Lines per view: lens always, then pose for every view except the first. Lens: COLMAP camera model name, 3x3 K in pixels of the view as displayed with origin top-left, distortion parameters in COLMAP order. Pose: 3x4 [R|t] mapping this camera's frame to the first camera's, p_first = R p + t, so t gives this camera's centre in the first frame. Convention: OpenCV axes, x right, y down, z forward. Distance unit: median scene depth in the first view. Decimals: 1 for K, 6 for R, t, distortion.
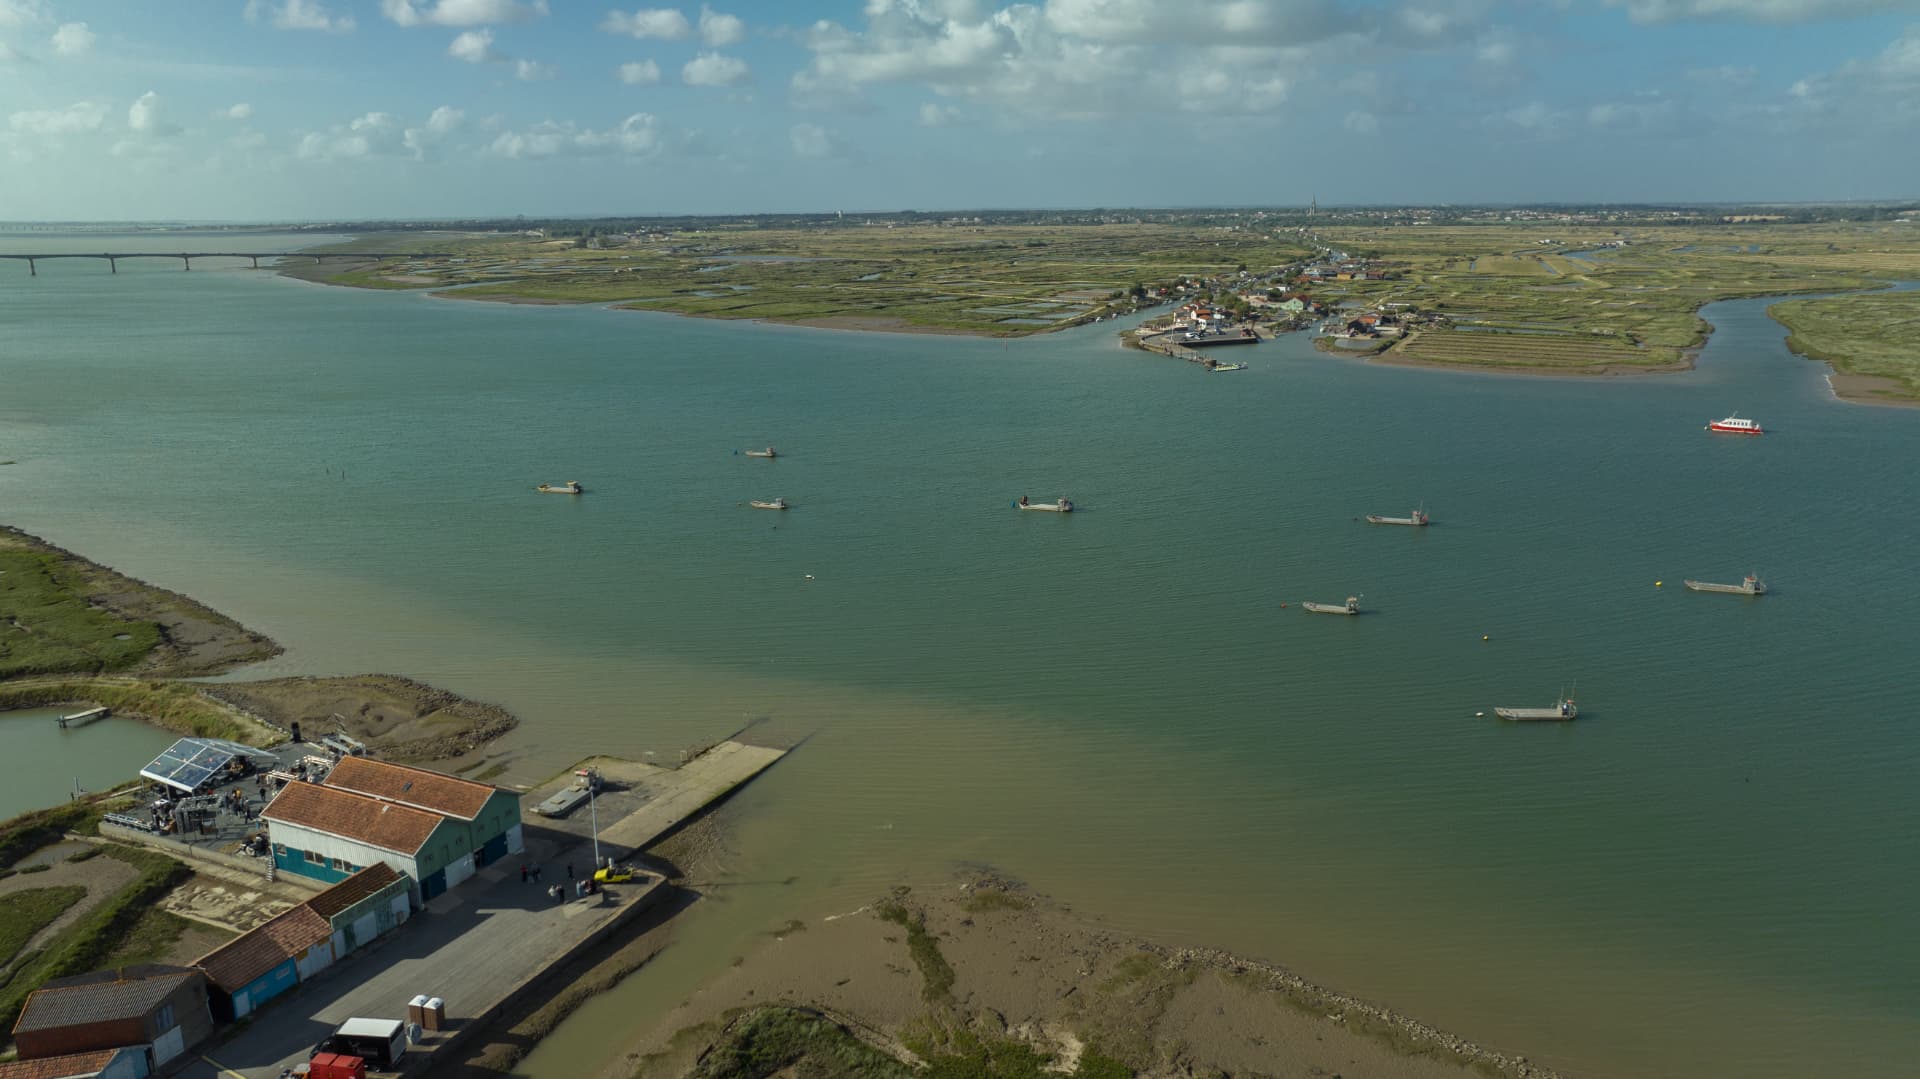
lens RADIAL K [[1368.4, 0, 960.0], [0, 1368.4, 539.5], [0, 0, 1]] dist [-0.047645, 0.058159]
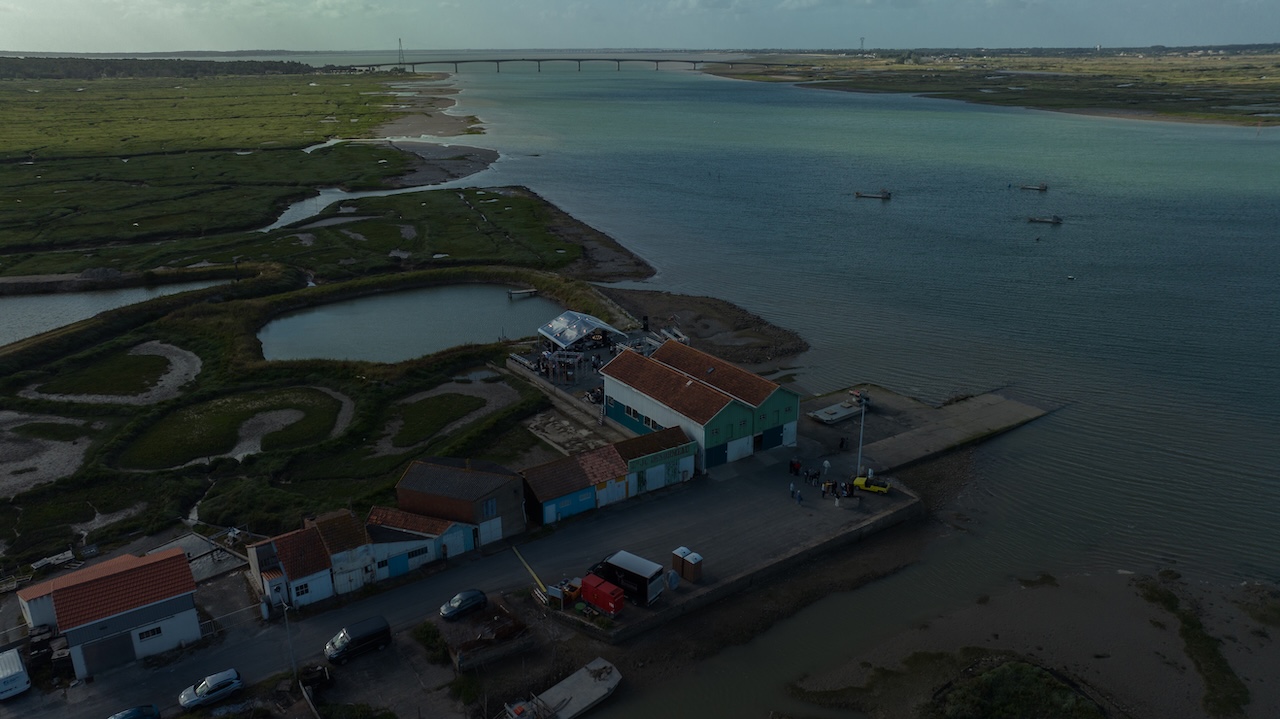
lens RADIAL K [[912.3, 0, 640.0], [0, 912.3, 359.5], [0, 0, 1]] dist [-0.047645, 0.058159]
pose [[0.862315, 0.177870, -0.474104, -0.086694], [-0.131711, 0.982836, 0.129171, 0.078268], [0.488942, -0.048941, 0.870942, 0.282350]]
